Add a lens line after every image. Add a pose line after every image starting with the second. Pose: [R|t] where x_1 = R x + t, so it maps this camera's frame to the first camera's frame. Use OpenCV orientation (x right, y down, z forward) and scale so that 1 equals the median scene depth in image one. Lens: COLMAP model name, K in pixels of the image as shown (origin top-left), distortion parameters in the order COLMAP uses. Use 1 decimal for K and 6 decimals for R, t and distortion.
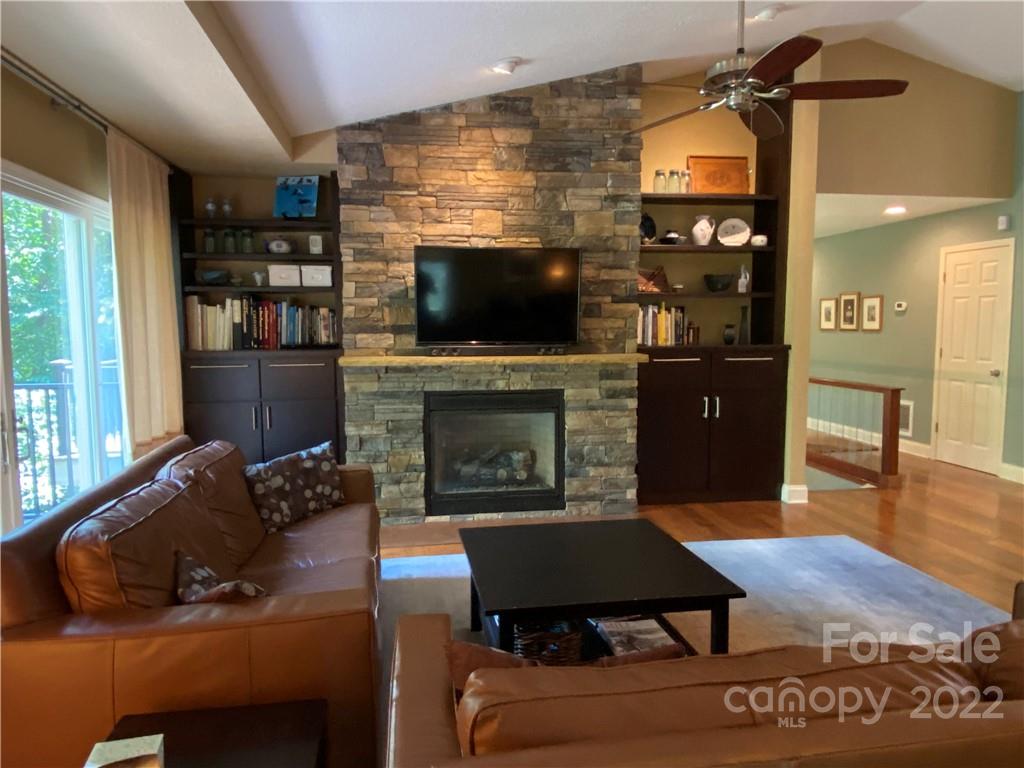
lens RADIAL K [[670.0, 0, 512.0], [0, 670.0, 384.0], [0, 0, 1]] dist [0.085717, -0.103421]
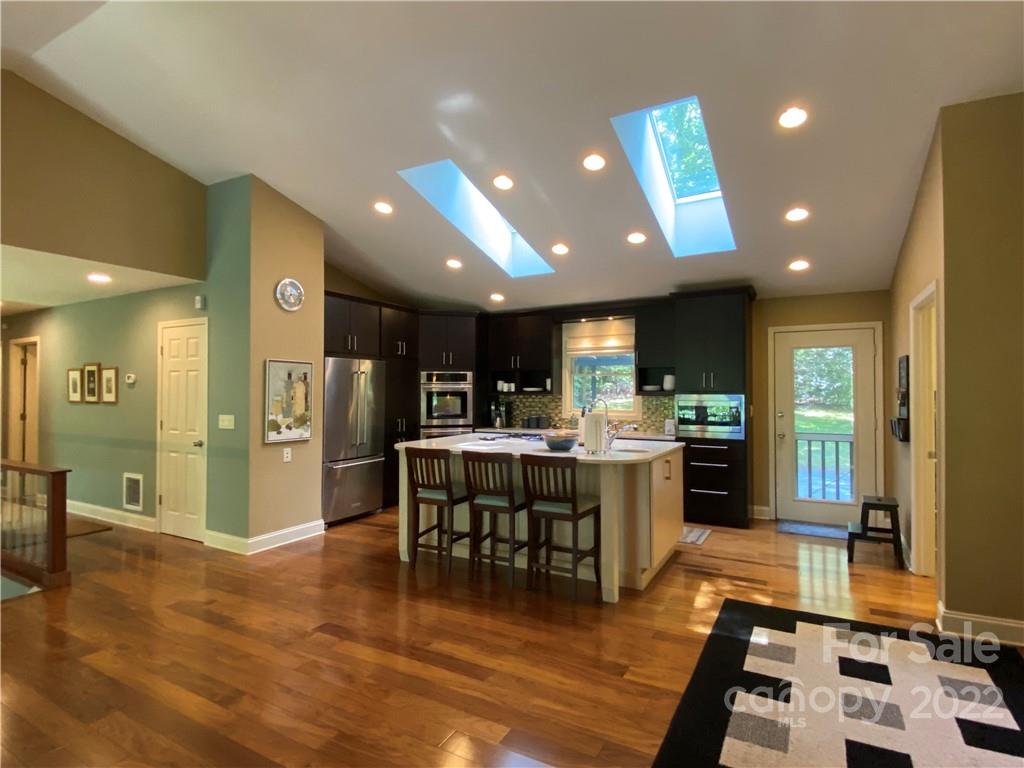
lens RADIAL K [[534.6, 0, 512.0], [0, 534.6, 384.0], [0, 0, 1]] dist [0.002855, 0.000196]
pose [[0.620560, 0.017866, 0.783956, 0.460291], [0.066960, 0.994882, -0.075677, -0.015684], [-0.781295, 0.099456, 0.616187, 0.136532]]
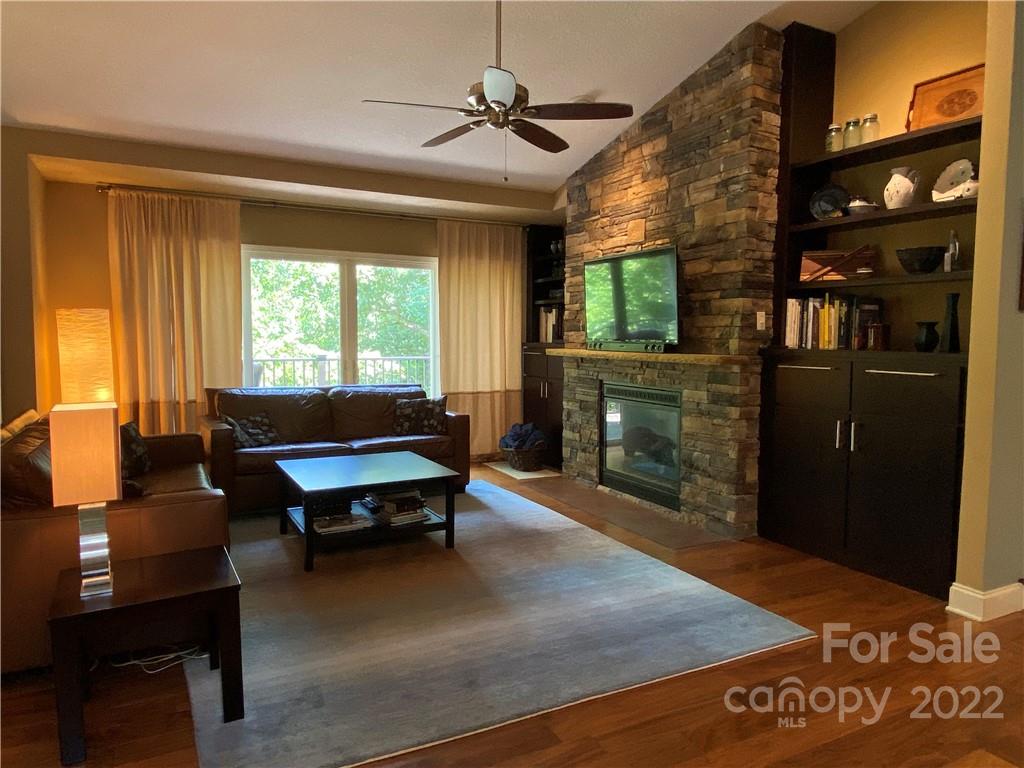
lens RADIAL K [[670.0, 0, 512.0], [0, 670.0, 384.0], [0, 0, 1]] dist [0.085717, -0.103421]
pose [[0.321641, 0.076044, -0.943803, 0.925109], [-0.092198, 0.994549, 0.048712, -0.024433], [0.942362, 0.071349, 0.326898, 0.444845]]
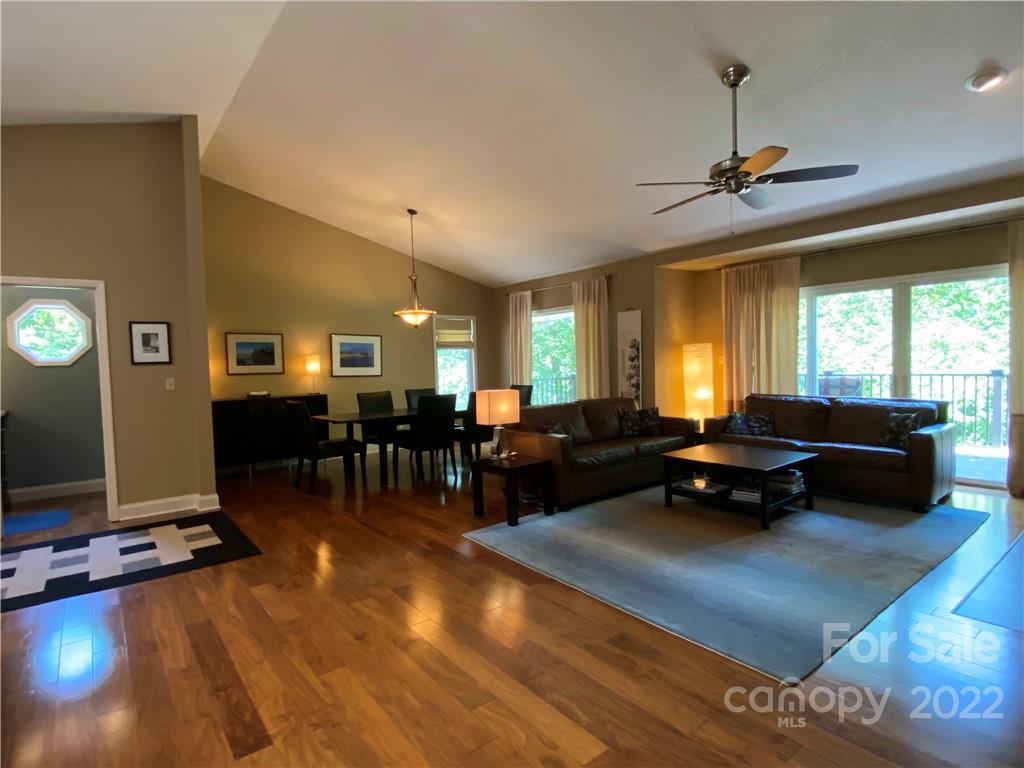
lens RADIAL K [[522.0, 0, 493.4], [0, 522.0, 381.8], [0, 0, 1]] dist [0.000339, -0.002227]
pose [[-0.881595, 0.047386, -0.469621, 0.854245], [-0.010146, 0.992815, 0.119225, -0.086687], [0.471897, 0.109873, -0.874781, 1.128205]]
